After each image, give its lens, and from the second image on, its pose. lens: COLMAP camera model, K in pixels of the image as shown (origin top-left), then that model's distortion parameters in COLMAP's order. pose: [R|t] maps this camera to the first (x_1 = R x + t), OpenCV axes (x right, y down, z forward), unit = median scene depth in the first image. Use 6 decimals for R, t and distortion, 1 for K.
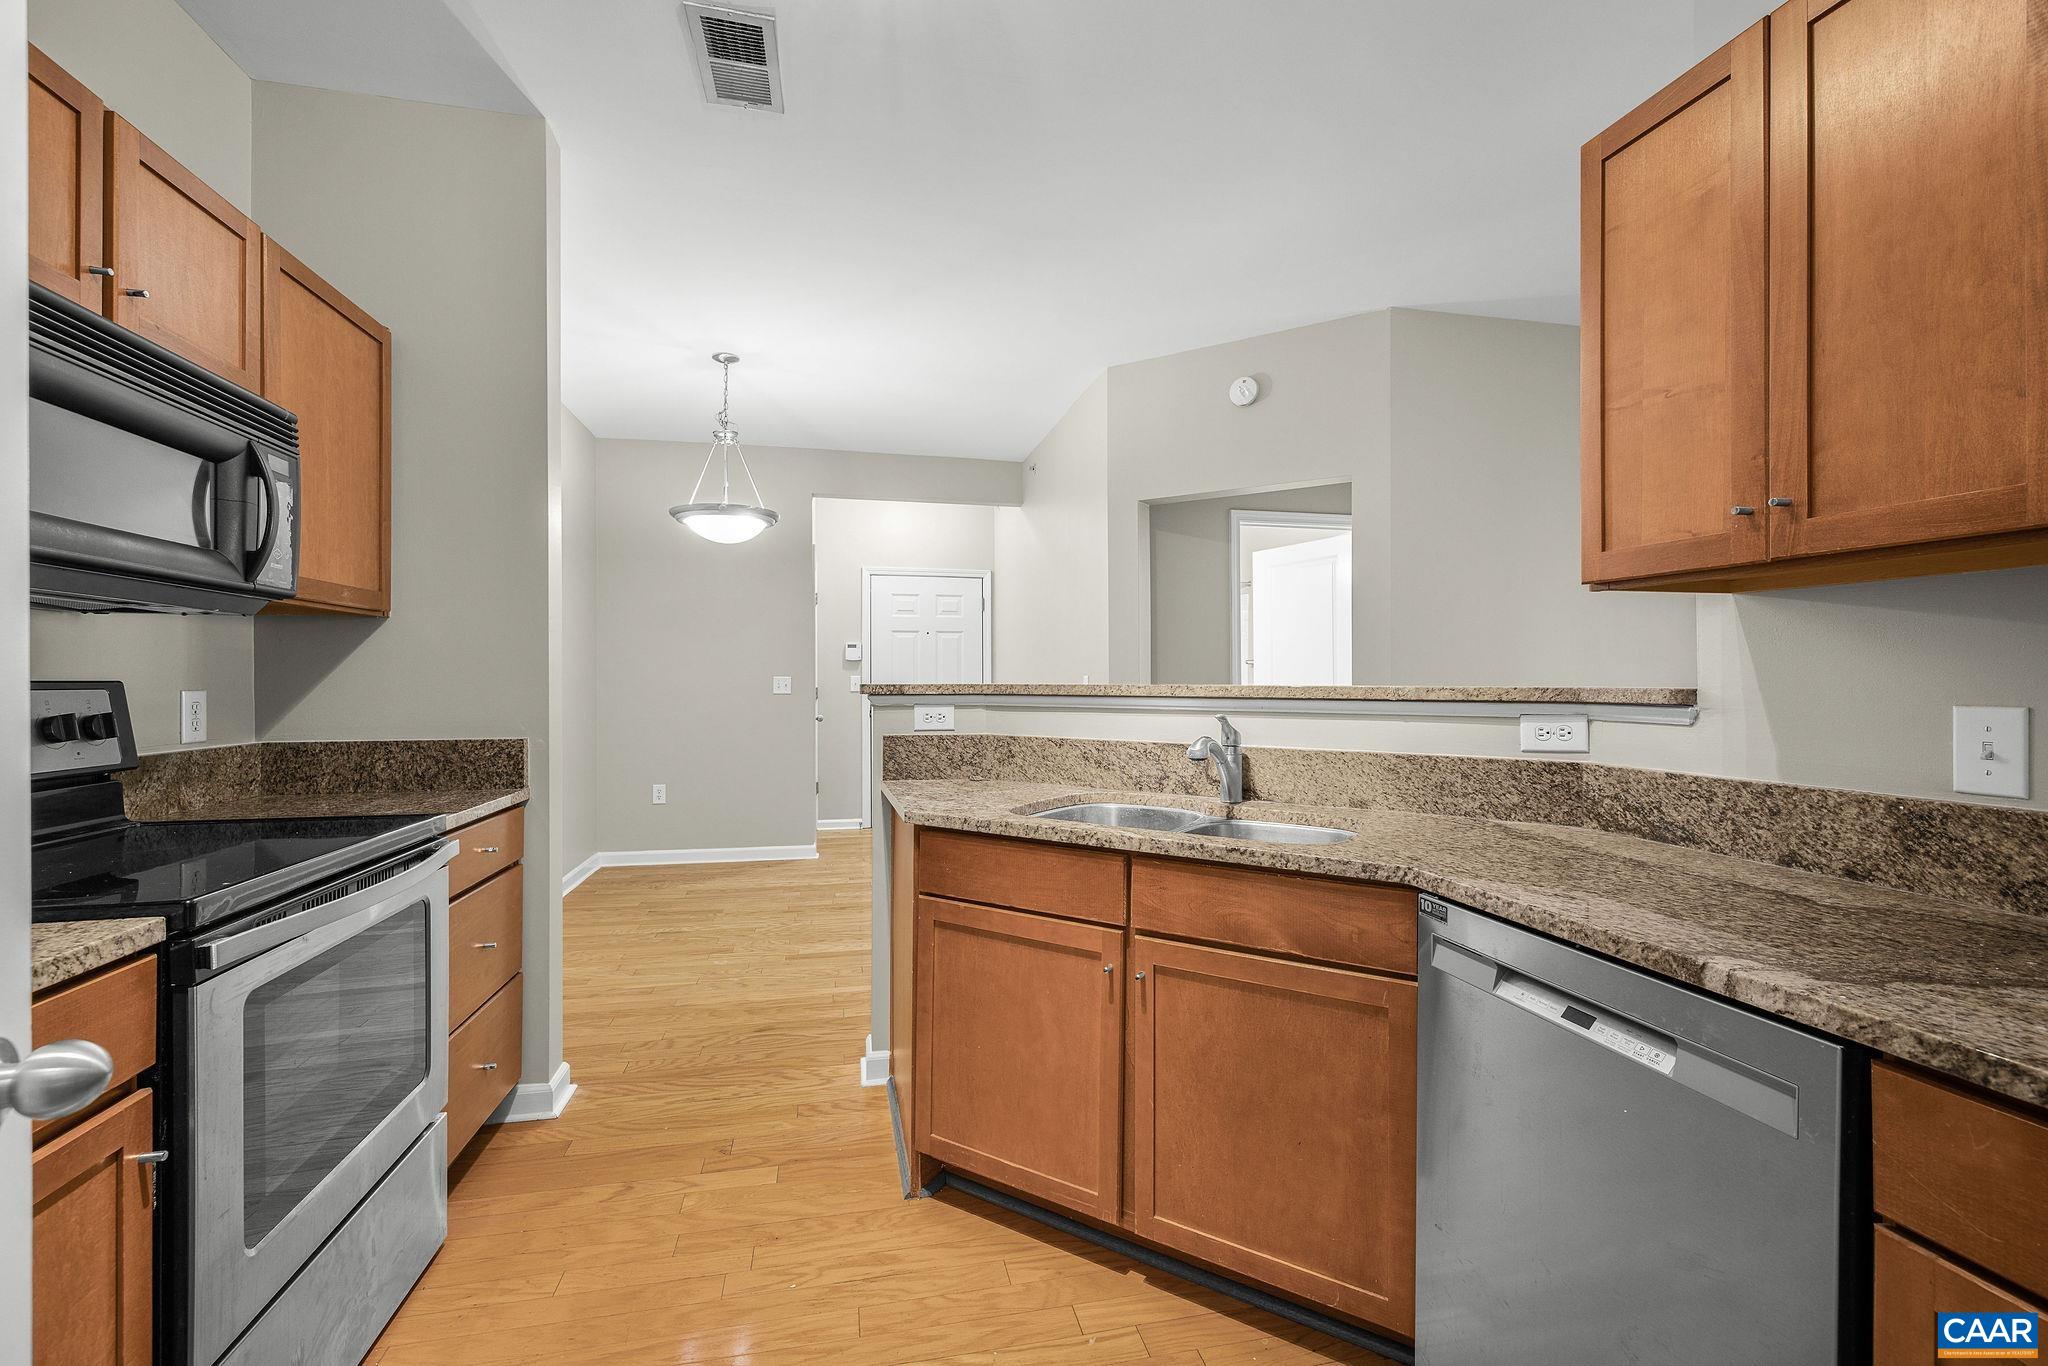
lens RADIAL K [[862.4, 0, 1016.1], [0, 862.4, 684.0], [0, 0, 1]] dist [0.000914, 0.000910]
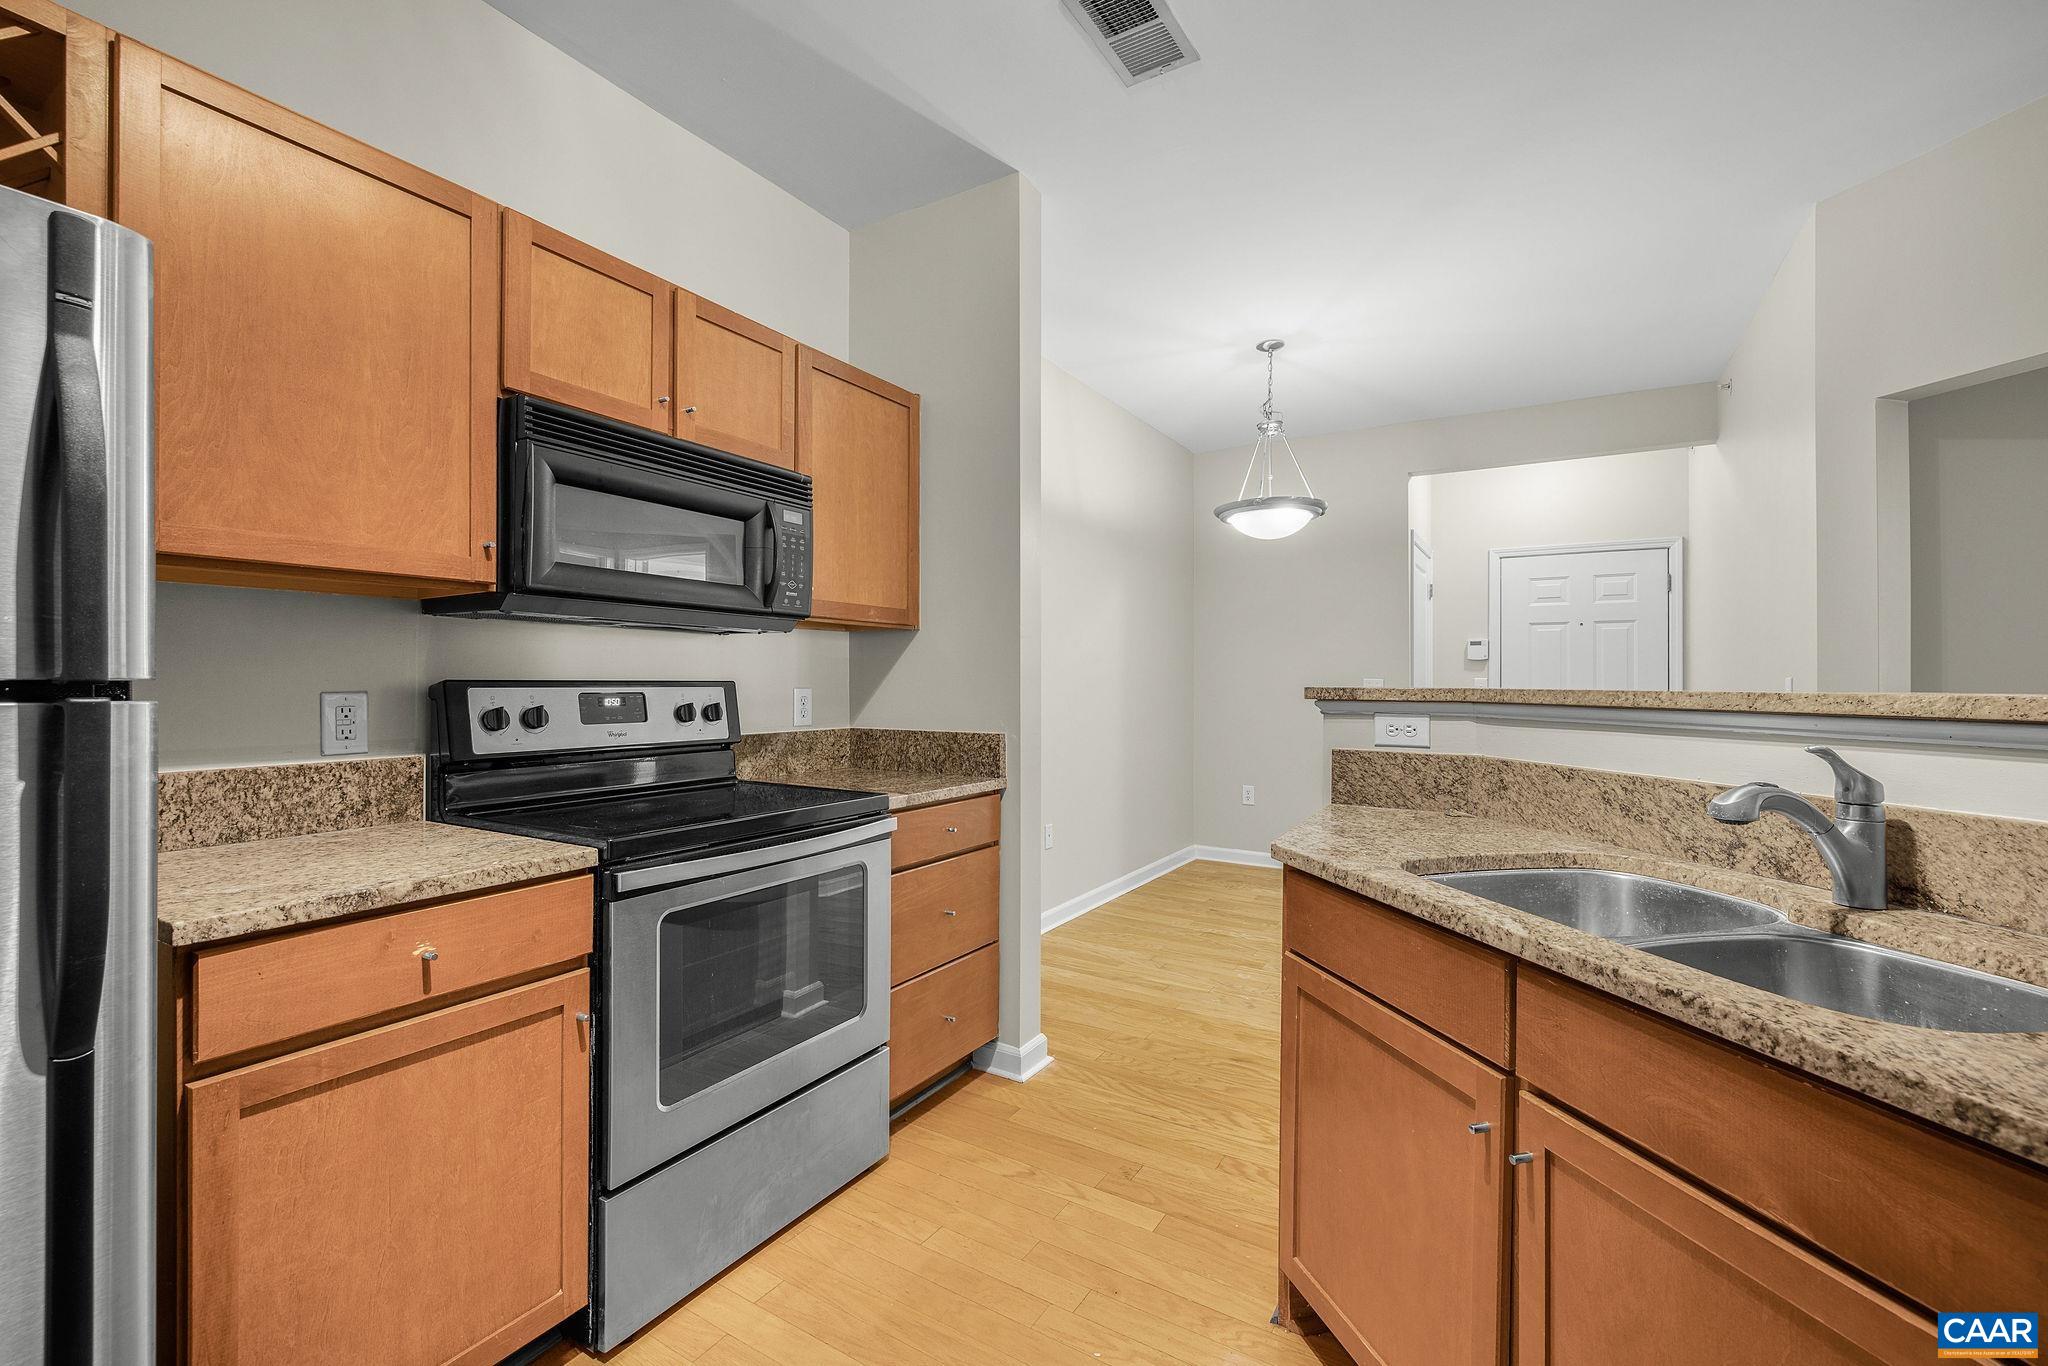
lens RADIAL K [[862.4, 0, 1035.7], [0, 862.4, 681.9], [0, 0, 1]] dist [0.000914, 0.000910]
pose [[0.724270, 0.003043, -0.689510, 0.246713], [-0.006372, 0.999977, -0.002280, -0.001566], [0.689487, 0.006045, 0.724273, 0.234822]]
